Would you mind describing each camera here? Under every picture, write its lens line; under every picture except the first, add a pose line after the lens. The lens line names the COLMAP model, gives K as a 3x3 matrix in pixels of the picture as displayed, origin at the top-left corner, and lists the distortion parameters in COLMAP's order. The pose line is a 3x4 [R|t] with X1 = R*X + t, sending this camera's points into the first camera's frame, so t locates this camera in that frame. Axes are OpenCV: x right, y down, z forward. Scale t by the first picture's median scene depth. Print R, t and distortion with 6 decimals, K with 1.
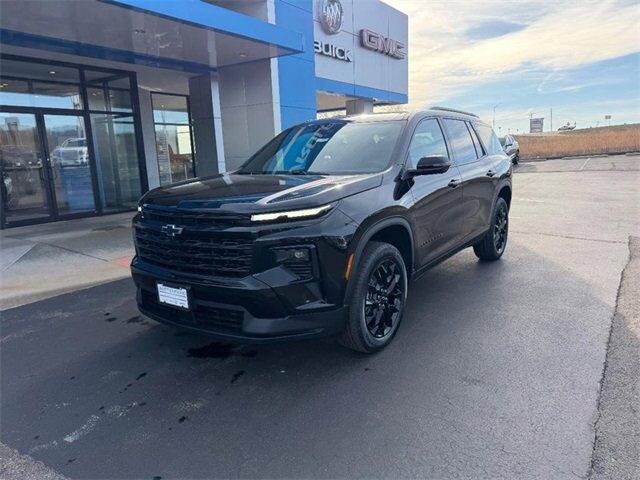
lens RADIAL K [[456.6, 0, 320.0], [0, 456.6, 240.0], [0, 0, 1]] dist [-0.000409, -0.001801]
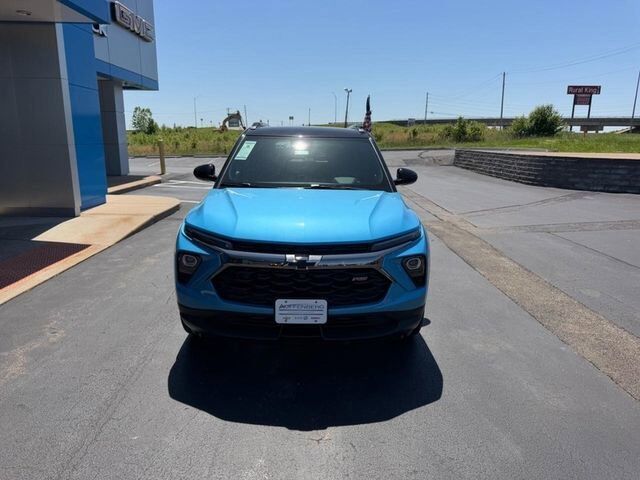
lens RADIAL K [[458.5, 0, 320.0], [0, 458.5, 240.0], [0, 0, 1]] dist [0.005864, -0.006416]
pose [[0.812732, -0.081219, 0.576950, -0.153364], [0.068861, 0.996686, 0.043304, -0.013406], [-0.578555, 0.004535, 0.815631, 0.049962]]
